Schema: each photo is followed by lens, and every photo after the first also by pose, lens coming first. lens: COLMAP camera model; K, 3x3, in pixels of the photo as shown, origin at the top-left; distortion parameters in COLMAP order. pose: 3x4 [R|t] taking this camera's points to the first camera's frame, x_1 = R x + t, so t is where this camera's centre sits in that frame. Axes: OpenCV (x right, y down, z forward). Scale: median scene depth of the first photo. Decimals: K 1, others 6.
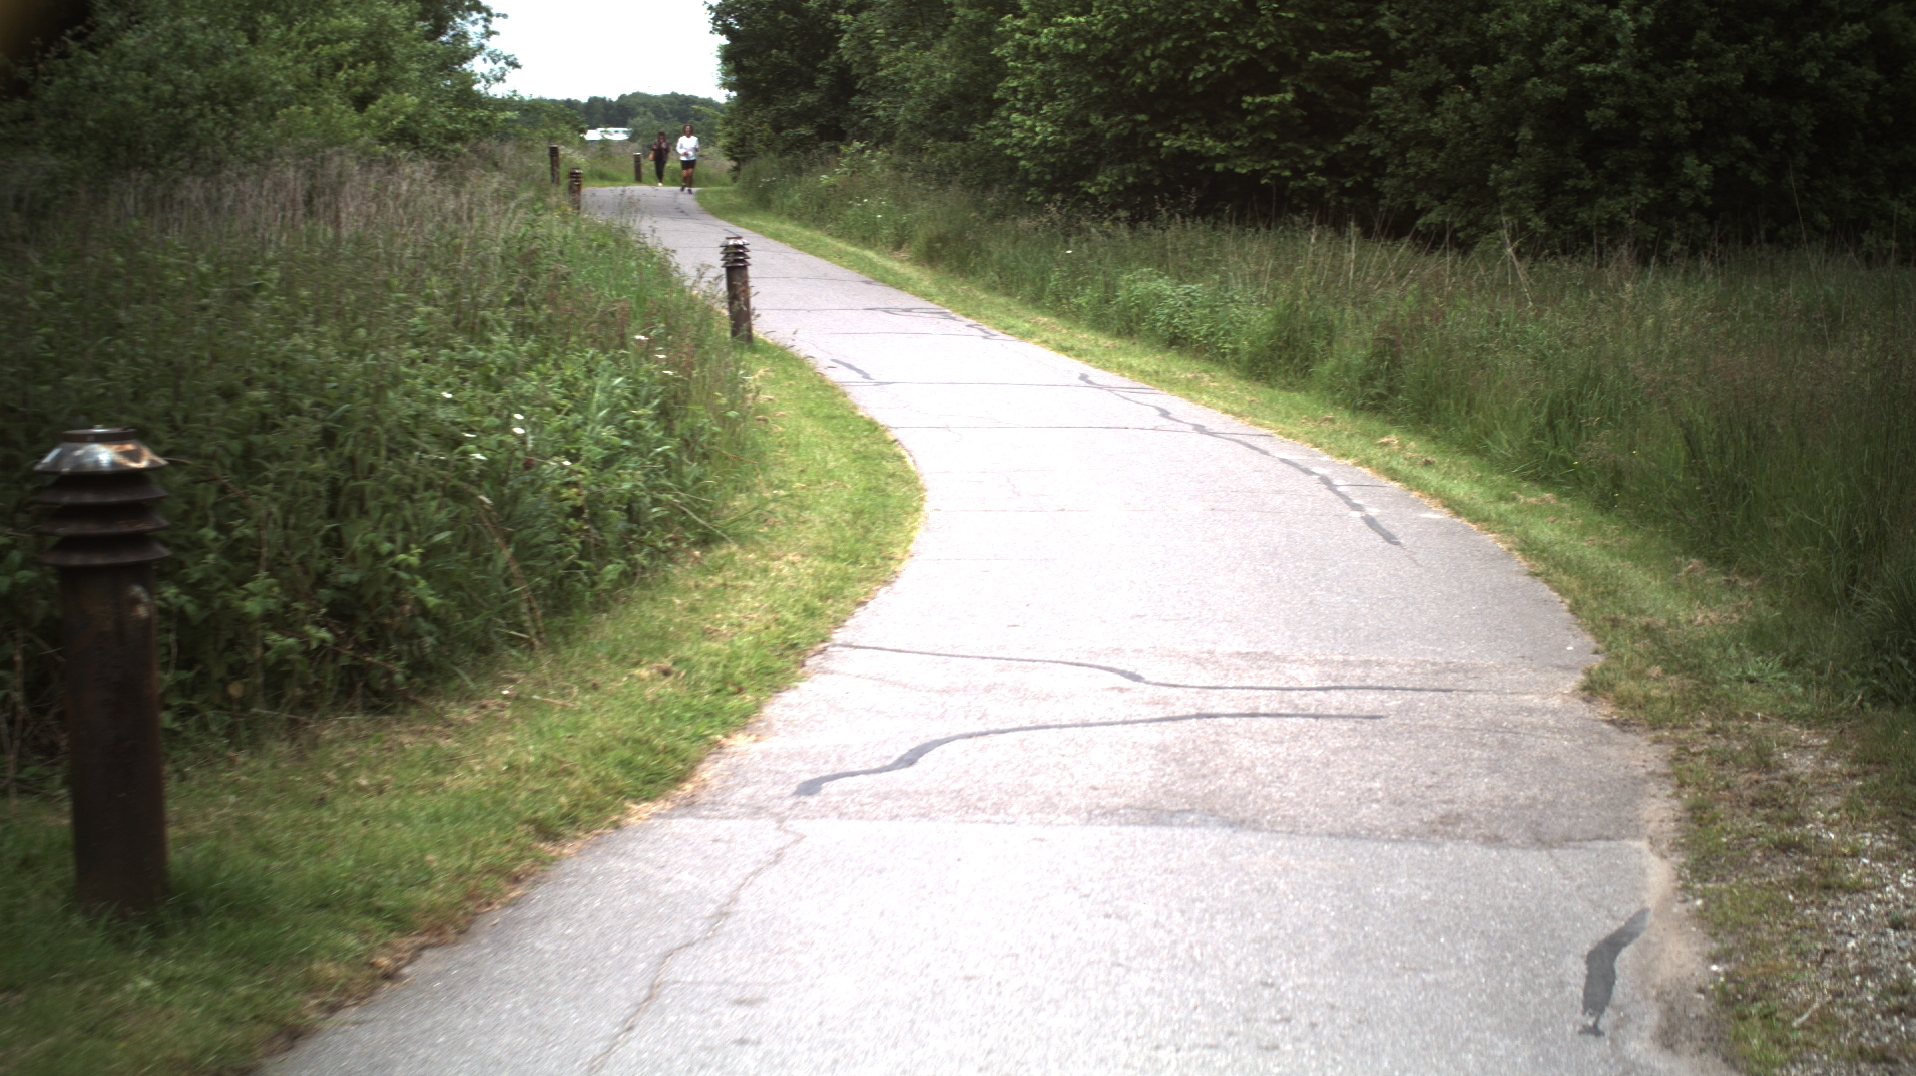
lens RADIAL K [[3357.4, 0, 955.1], [0, 3357.4, 542.9], [0, 0, 1]] dist [-0.273105, 0.000000]
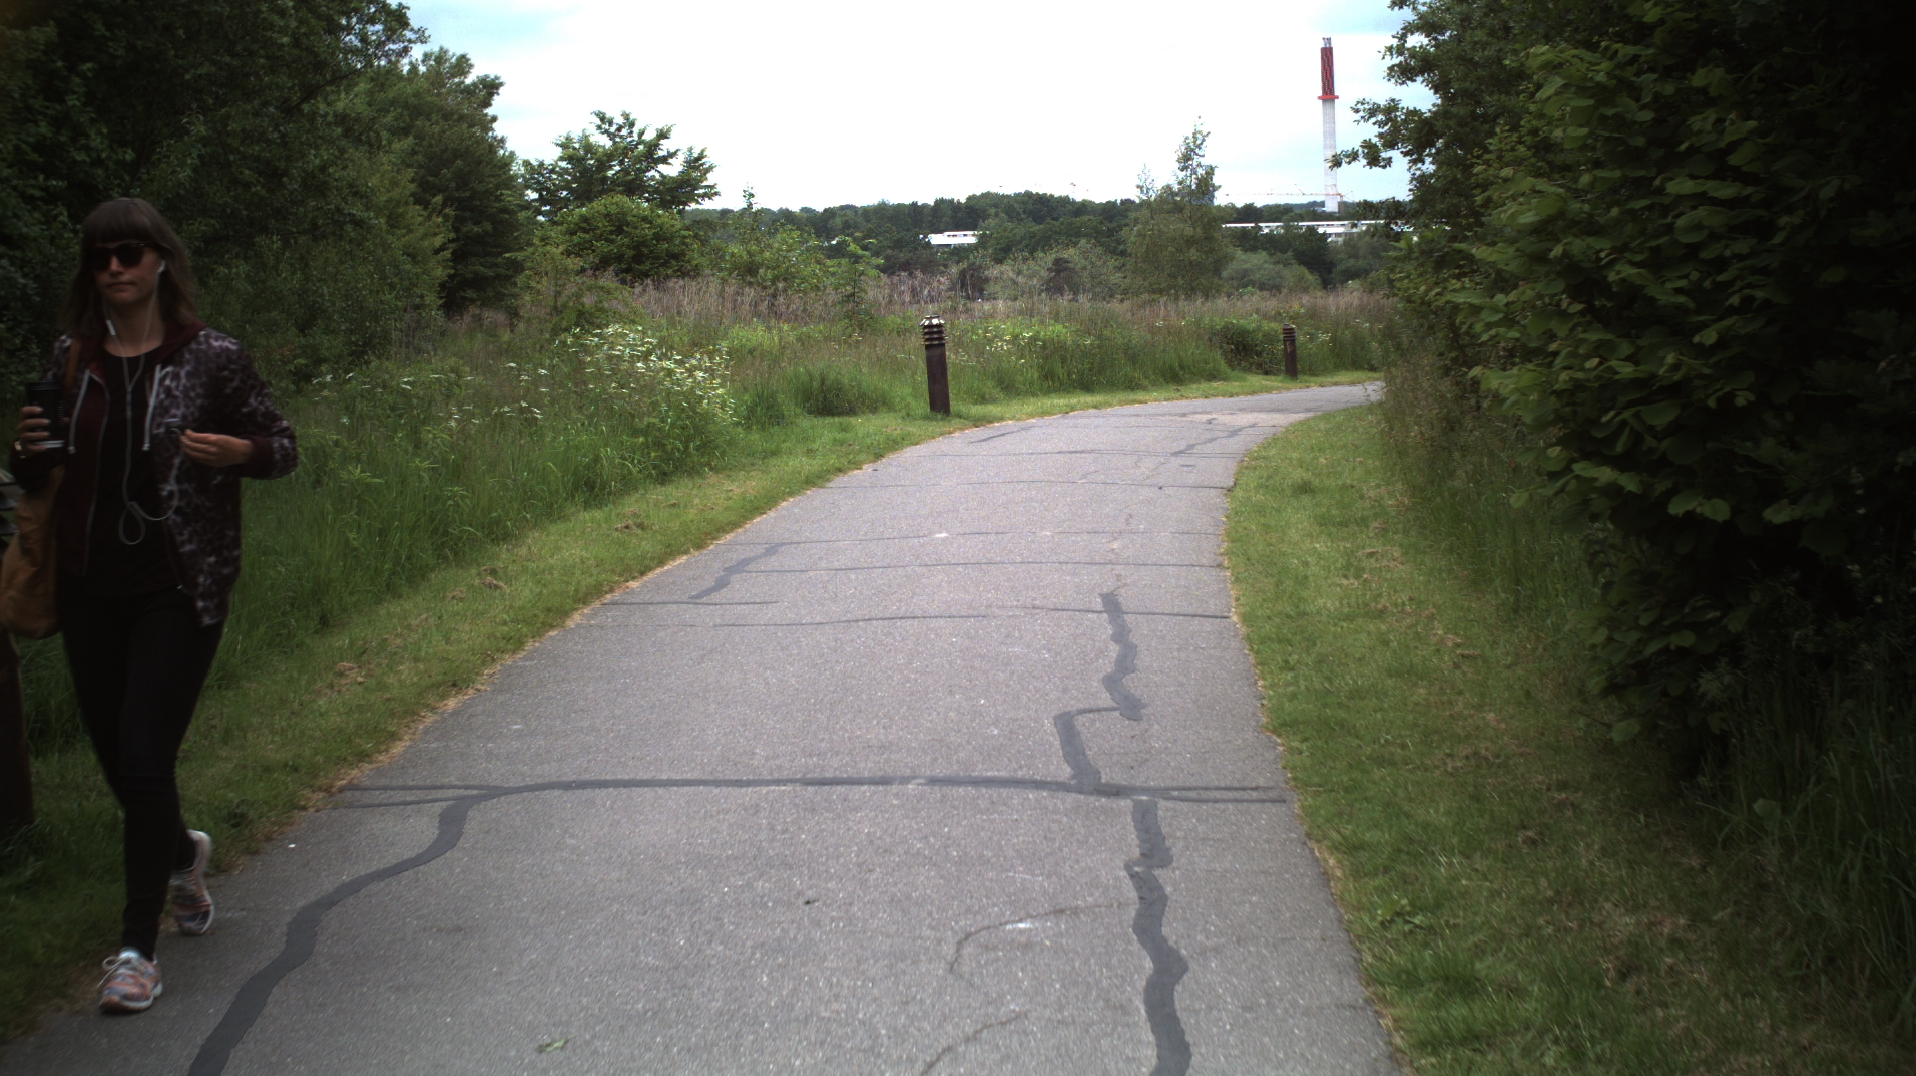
lens RADIAL K [[3357.4, 0, 948.1], [0, 3357.4, 526.8], [0, 0, 1]] dist [-0.273105, 0.000000]
pose [[0.993493, -0.029973, -0.109874, -0.158591], [0.026243, 0.999034, -0.035241, -0.229487], [0.110824, 0.032129, 0.993321, 1.825793]]
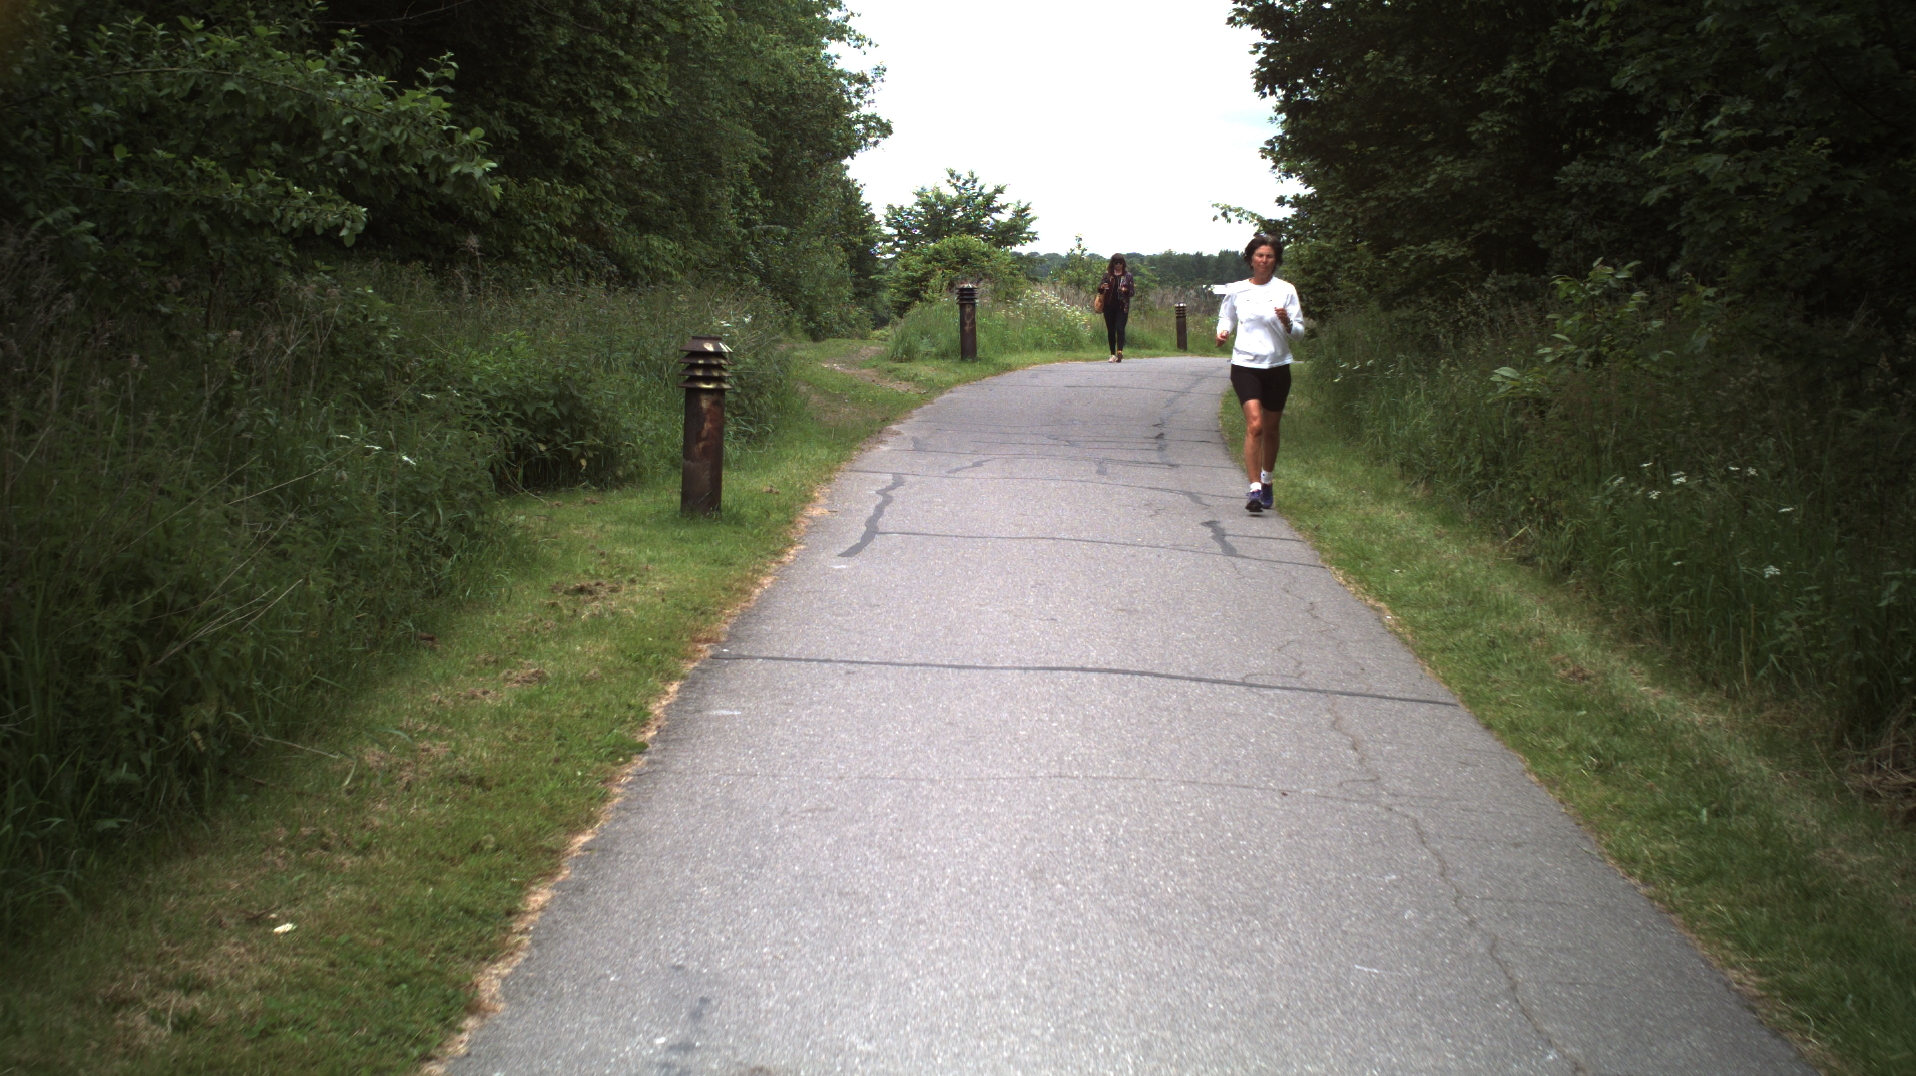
lens RADIAL K [[3357.4, 0, 973.8], [0, 3357.4, 554.5], [0, 0, 1]] dist [-0.273105, 0.000000]
pose [[0.983050, 0.016137, -0.182624, -0.044395], [-0.024043, 0.998863, -0.041160, -0.111879], [0.181752, 0.044853, 0.982321, 0.976679]]
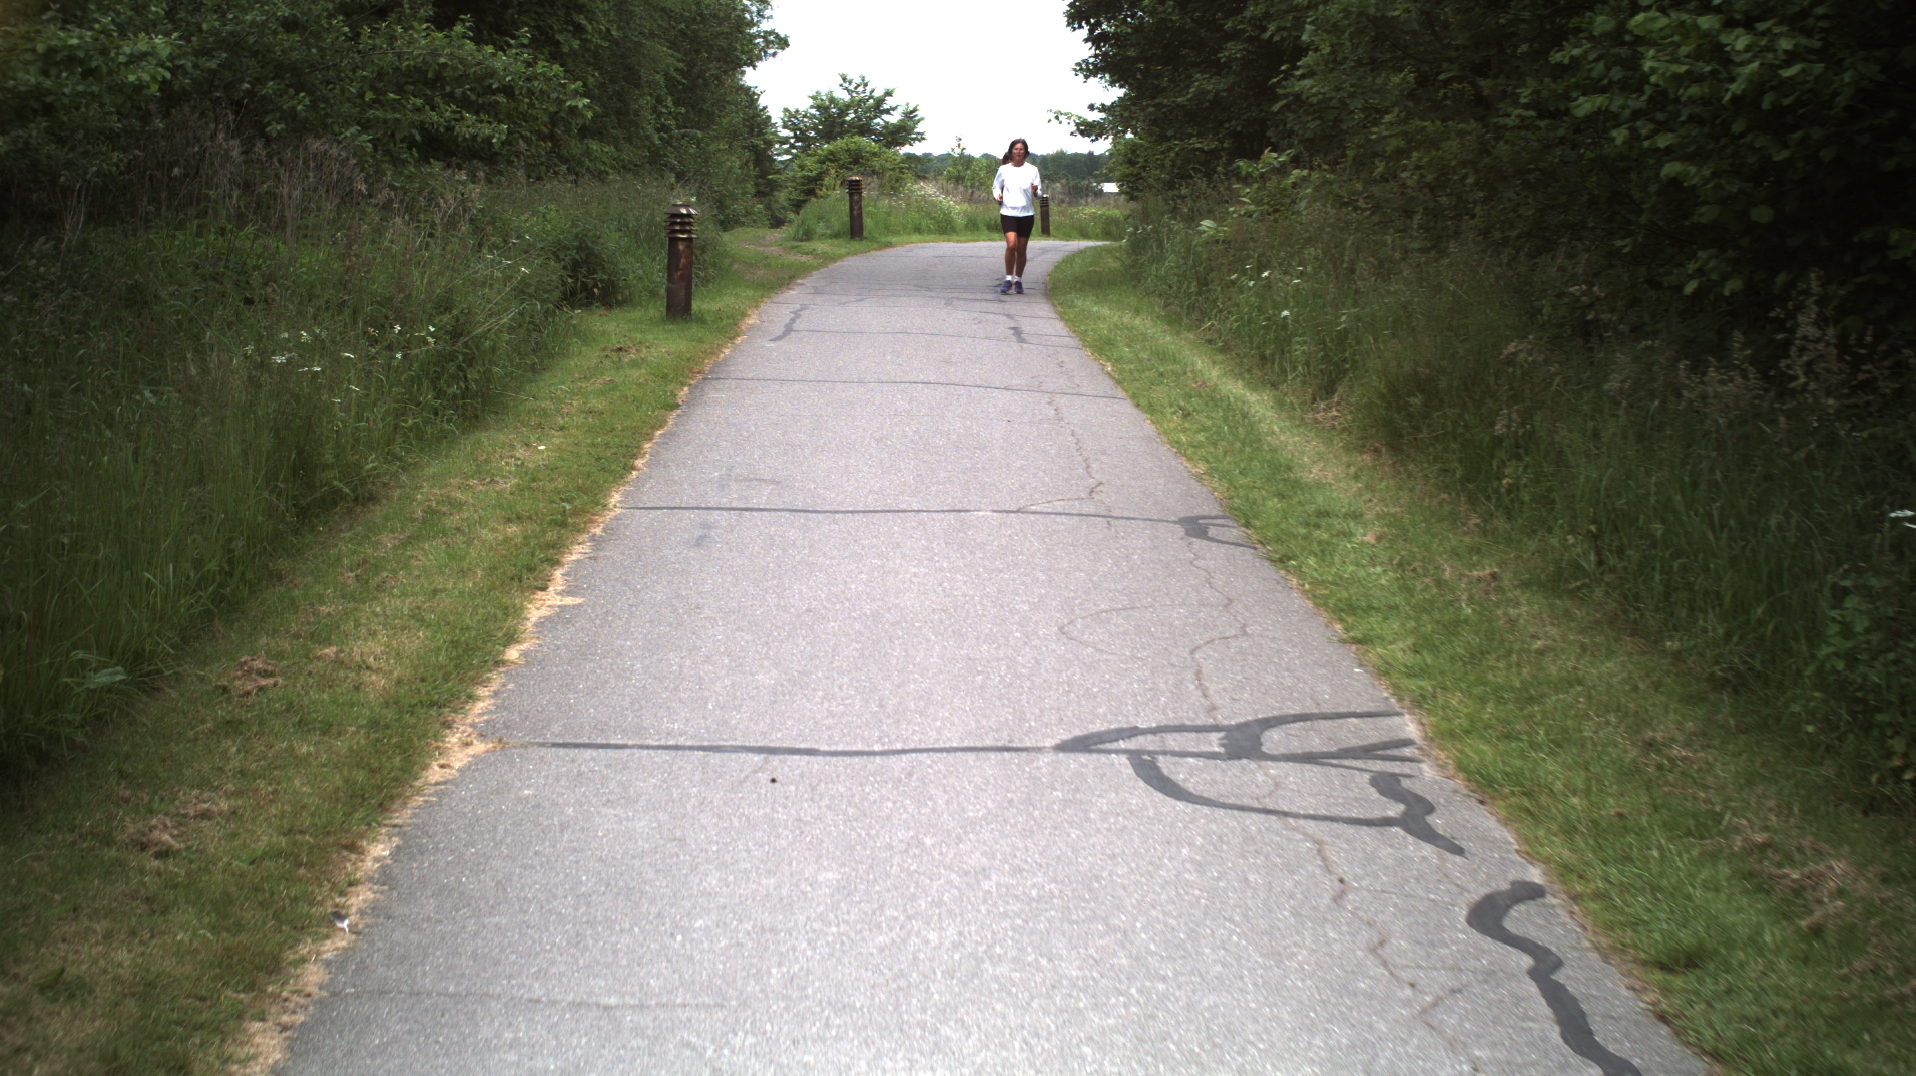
lens RADIAL K [[3357.4, 0, 957.9], [0, 3357.4, 537.9], [0, 0, 1]] dist [-0.273105, 0.000000]
pose [[0.987551, 0.008437, -0.157074, 0.003729], [-0.011232, 0.999794, -0.016911, -0.078798], [0.156899, 0.018465, 0.987442, 0.737917]]
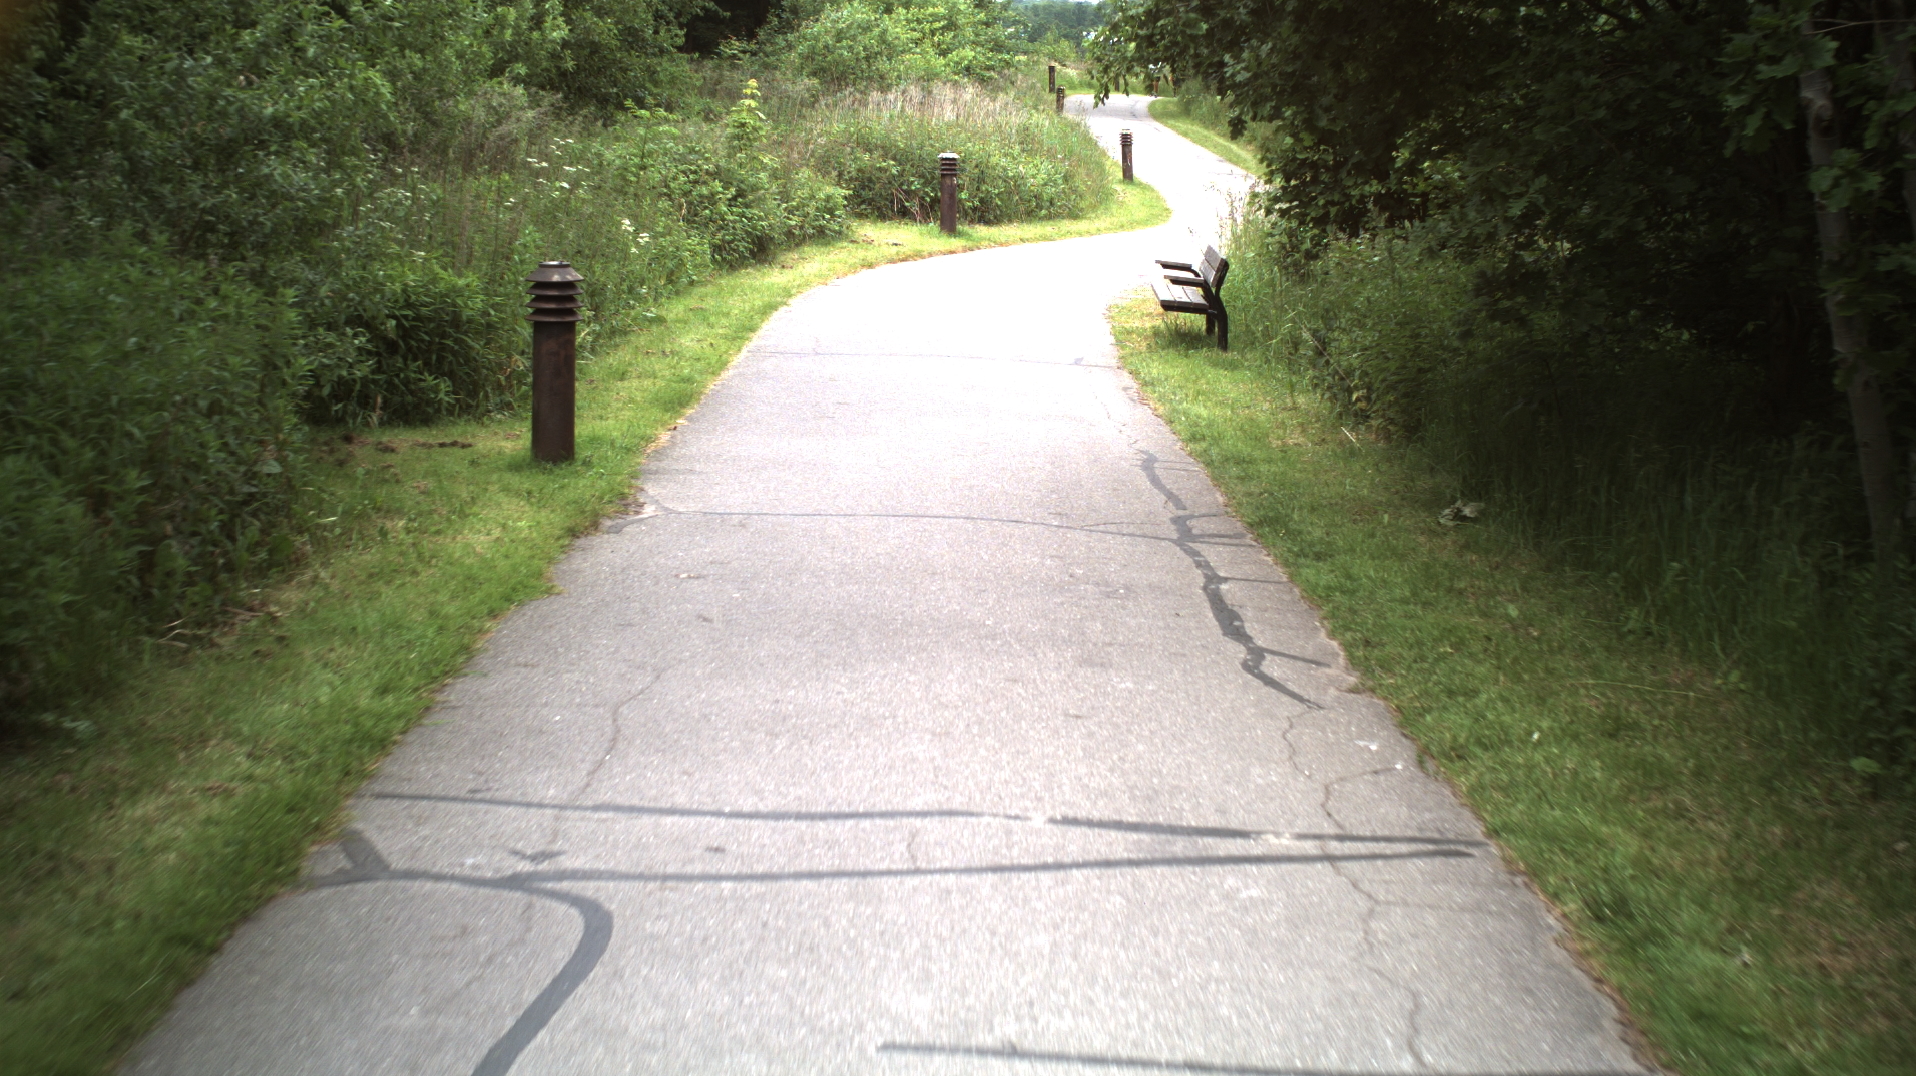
lens RADIAL K [[3357.4, 0, 963.1], [0, 3357.4, 536.2], [0, 0, 1]] dist [-0.273105, 0.000000]
pose [[0.988449, 0.051693, -0.142468, 0.112781], [-0.047867, 0.998398, 0.030161, 0.081649], [0.143799, -0.022993, 0.989340, -0.852847]]
